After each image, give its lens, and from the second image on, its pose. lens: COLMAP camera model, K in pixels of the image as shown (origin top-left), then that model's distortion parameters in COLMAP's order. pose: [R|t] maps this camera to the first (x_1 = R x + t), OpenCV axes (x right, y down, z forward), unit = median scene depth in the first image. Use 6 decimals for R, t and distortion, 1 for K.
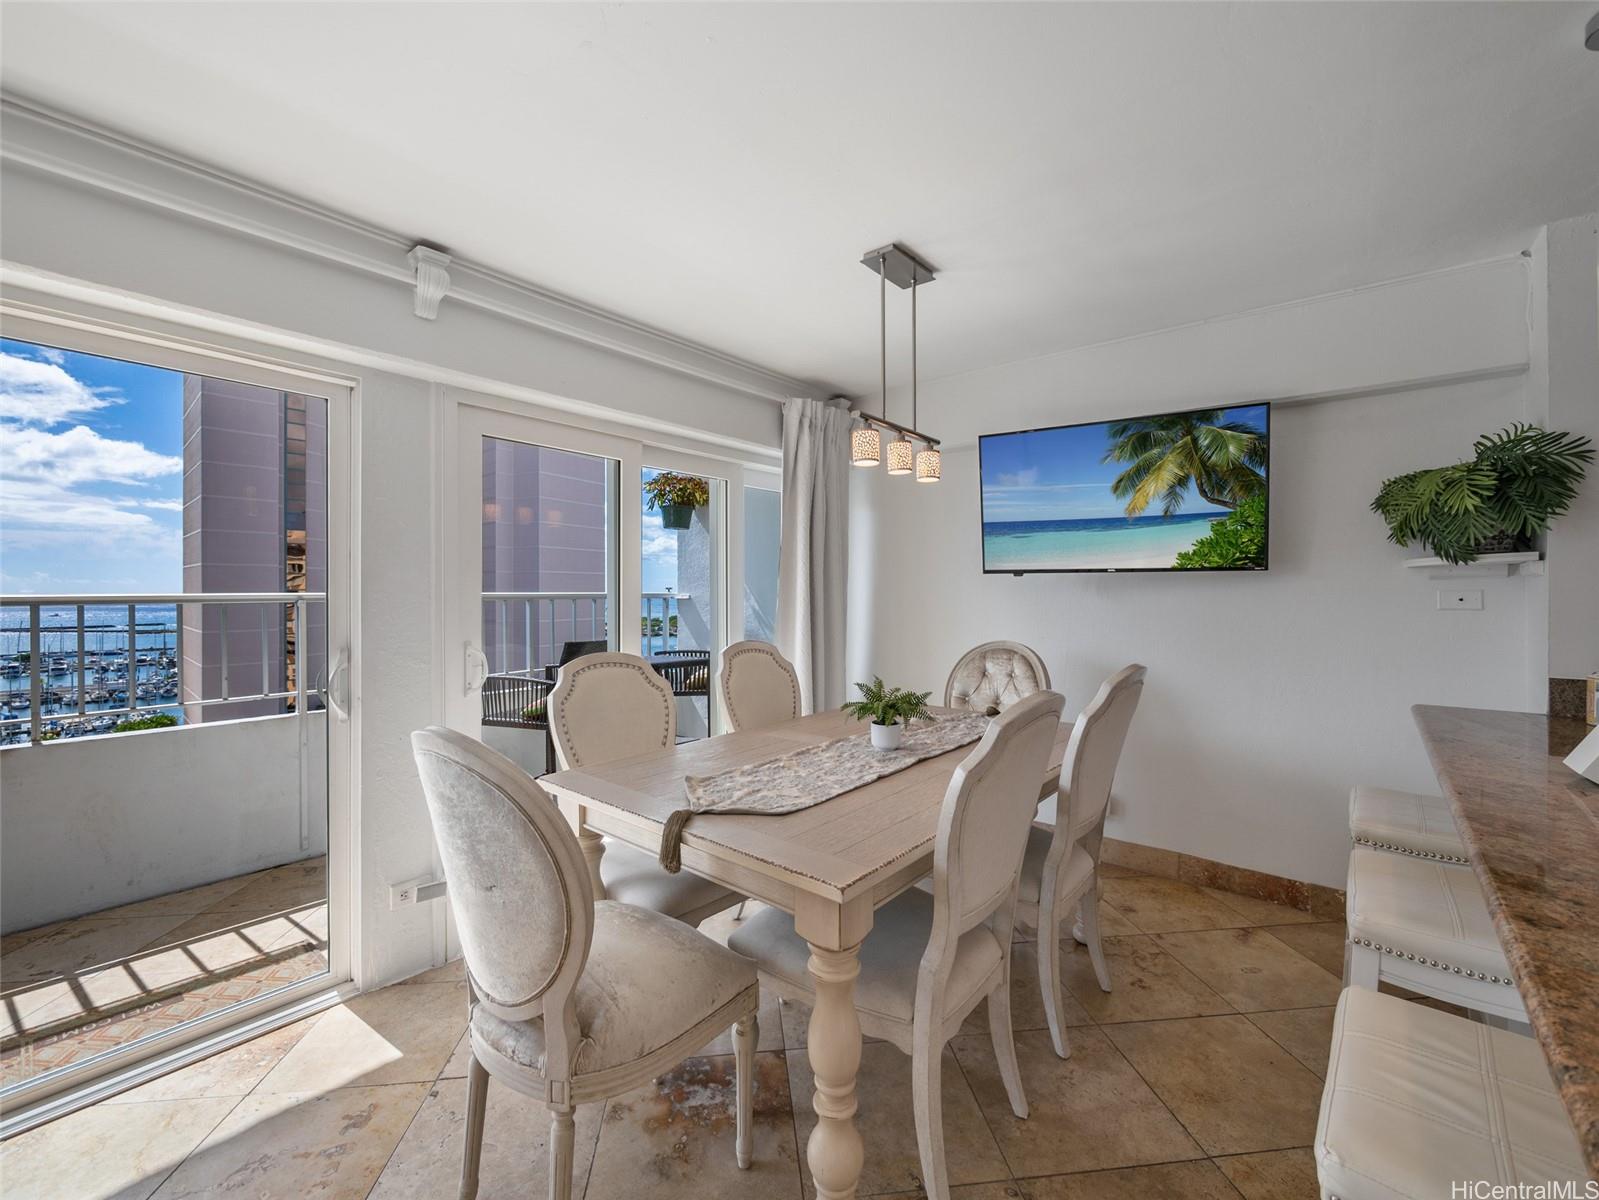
lens RADIAL K [[662.1, 0, 803.1], [0, 662.1, 585.7], [0, 0, 1]] dist [-0.013457, 0.002699]
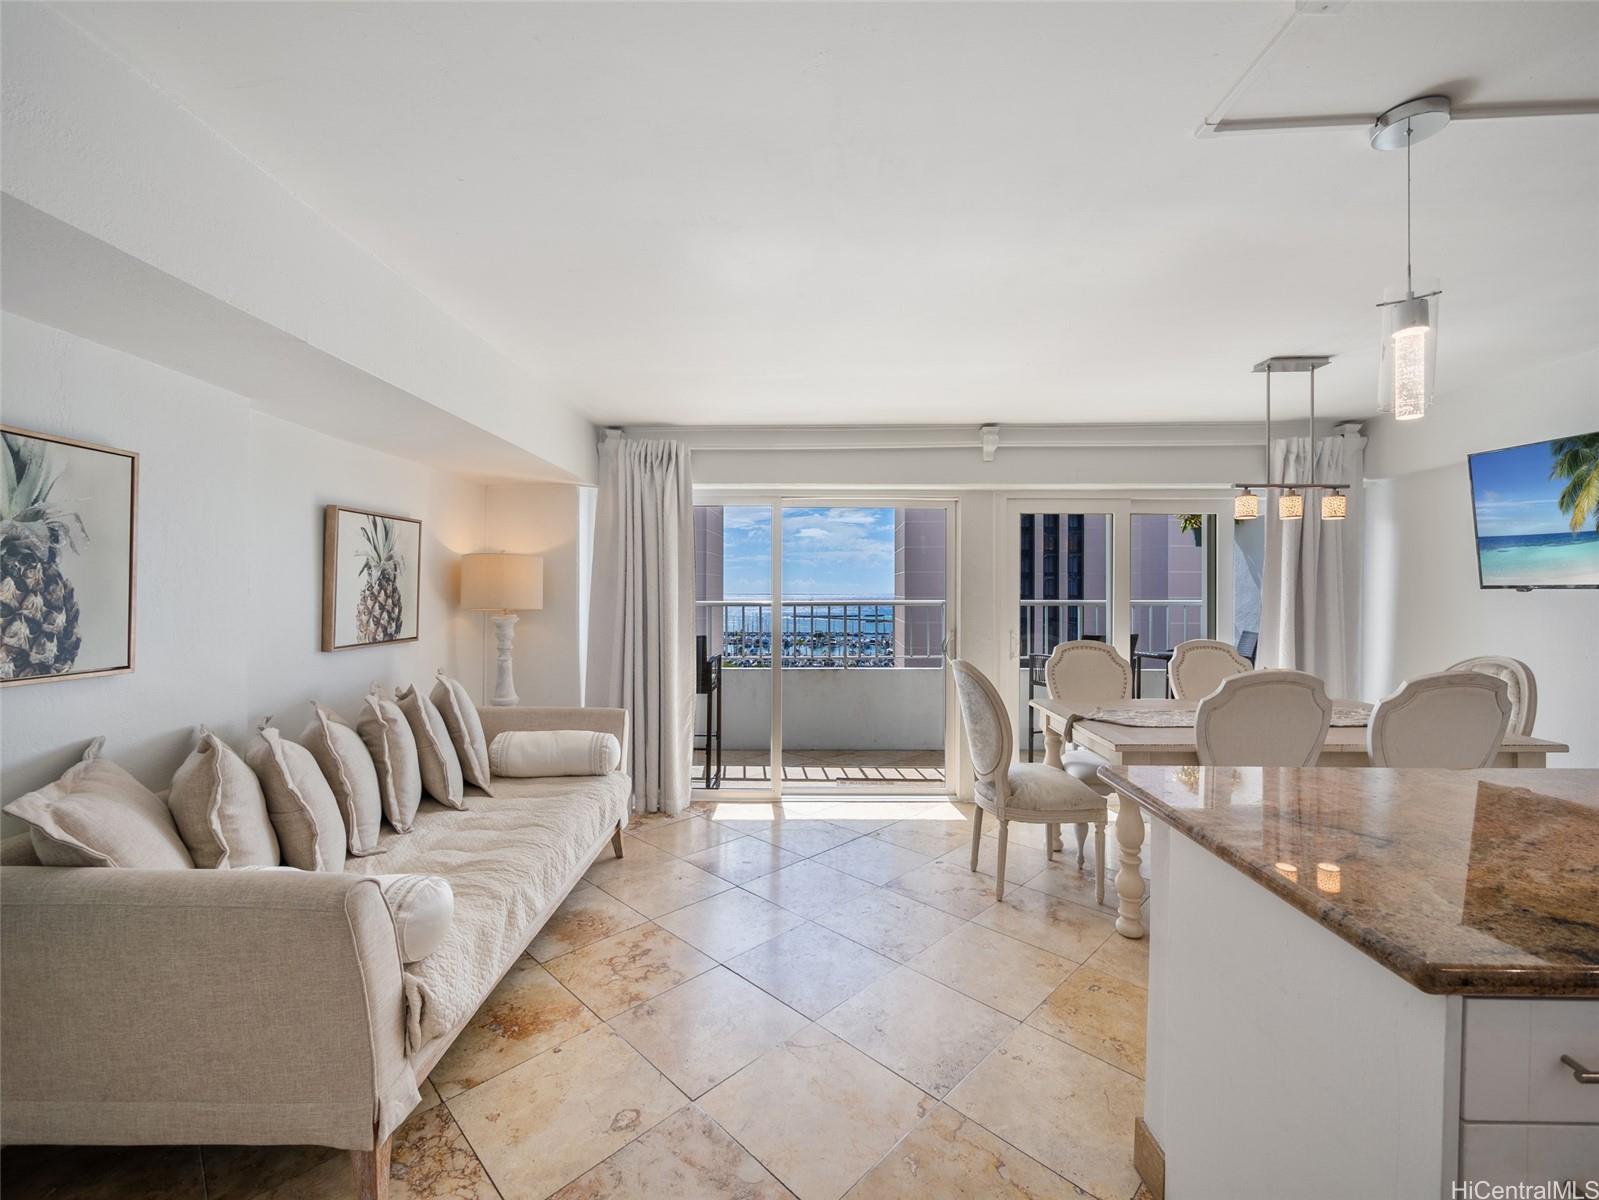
lens RADIAL K [[662.1, 0, 805.2], [0, 662.1, 590.1], [0, 0, 1]] dist [-0.013457, 0.002699]
pose [[0.627986, 0.000007, -0.778225, 0.476922], [0.003774, 0.999988, 0.003054, -0.028246], [0.778216, -0.004855, 0.627978, -0.508083]]
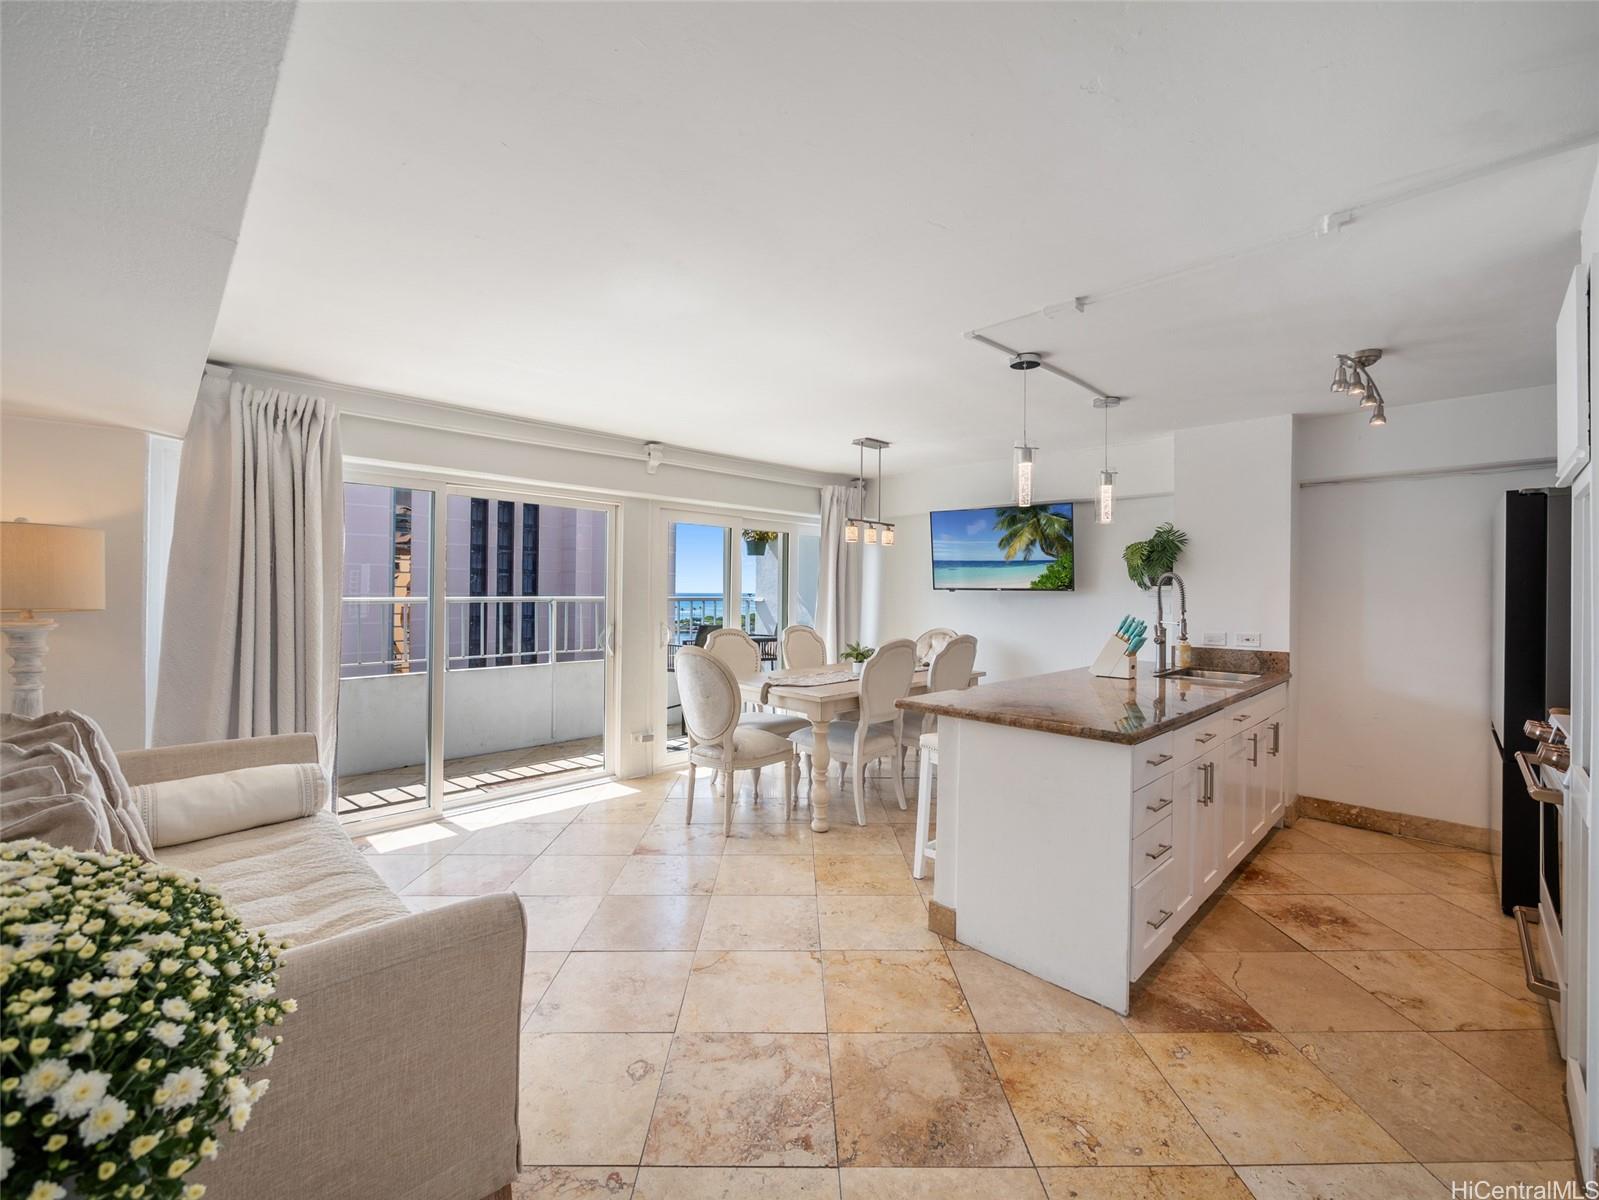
lens RADIAL K [[662.1, 0, 803.1], [0, 662.1, 590.0], [0, 0, 1]] dist [-0.013457, 0.002699]
pose [[0.995271, 0.010322, -0.096588, 0.116716], [-0.009875, 0.999938, 0.005103, -0.028223], [0.096634, -0.004125, 0.995311, -0.912451]]
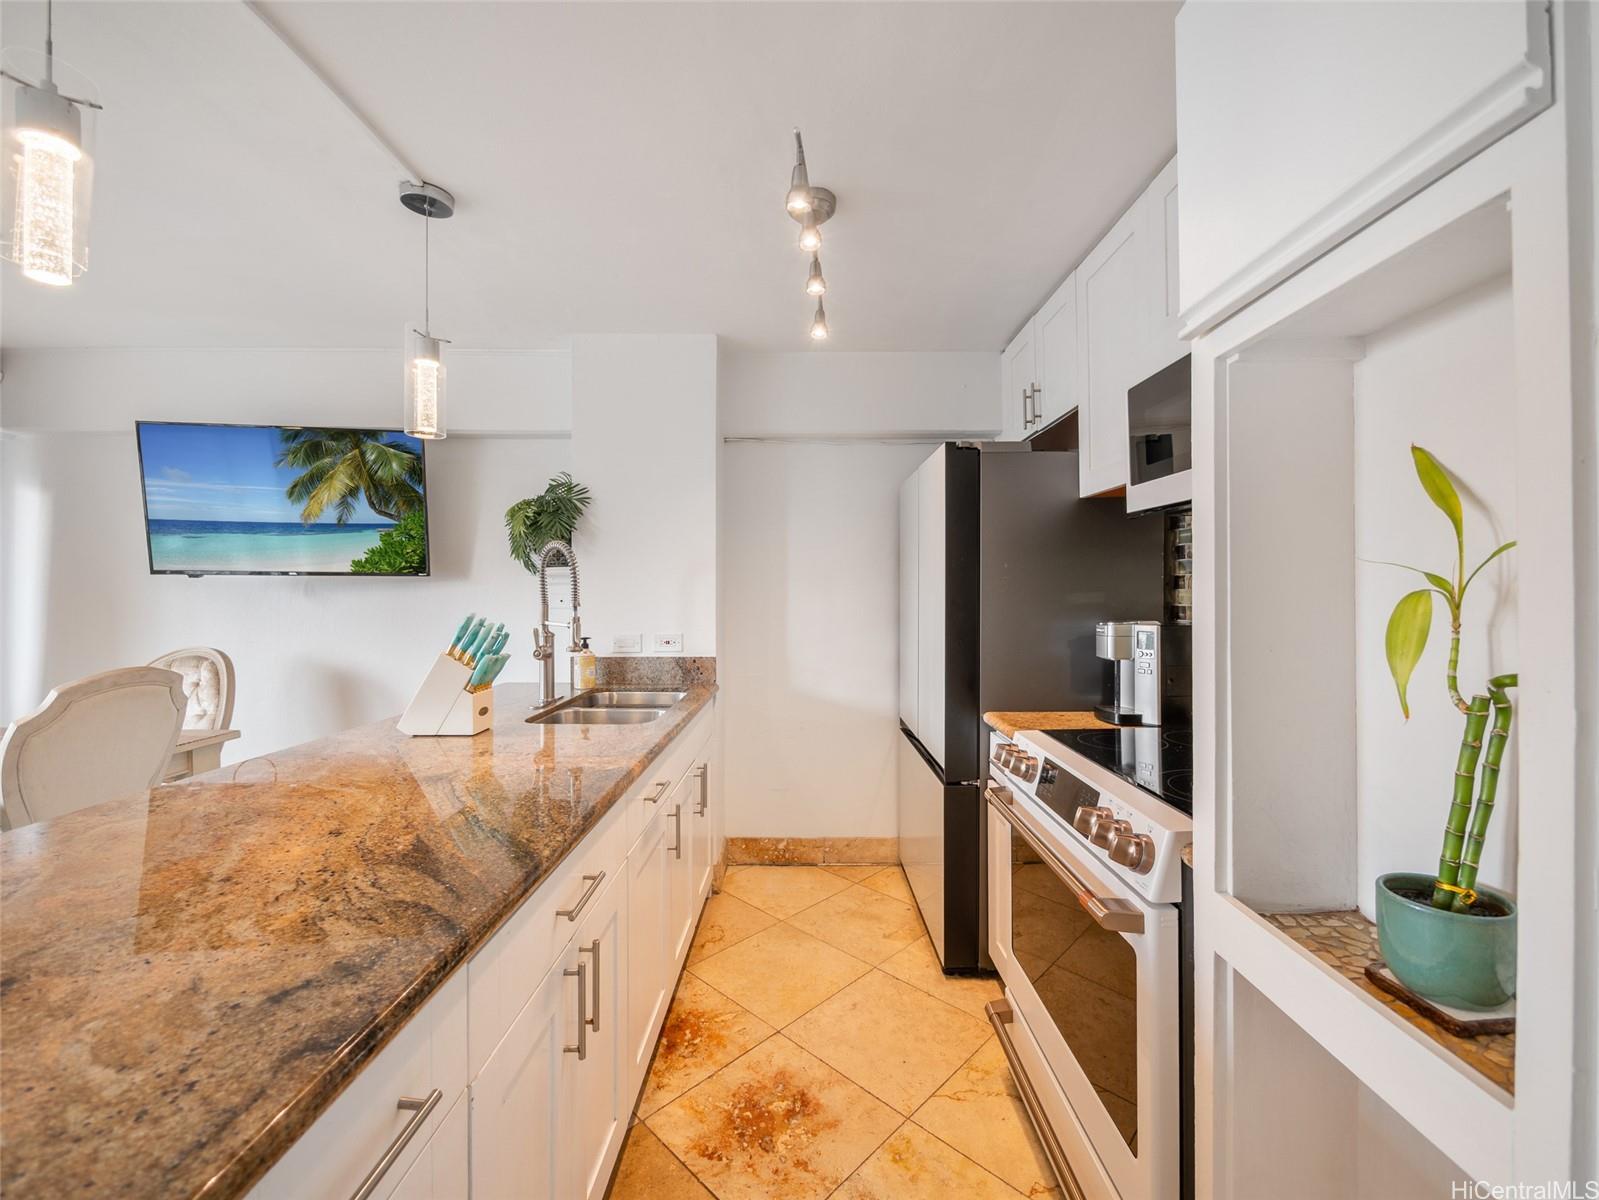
lens RADIAL K [[662.1, 0, 804.8], [0, 662.1, 597.7], [0, 0, 1]] dist [-0.013457, 0.002699]
pose [[0.766903, -0.002888, 0.641756, 0.453975], [-0.008179, 0.999865, 0.014274, -0.007823], [-0.641711, -0.016196, 0.766776, -0.303412]]
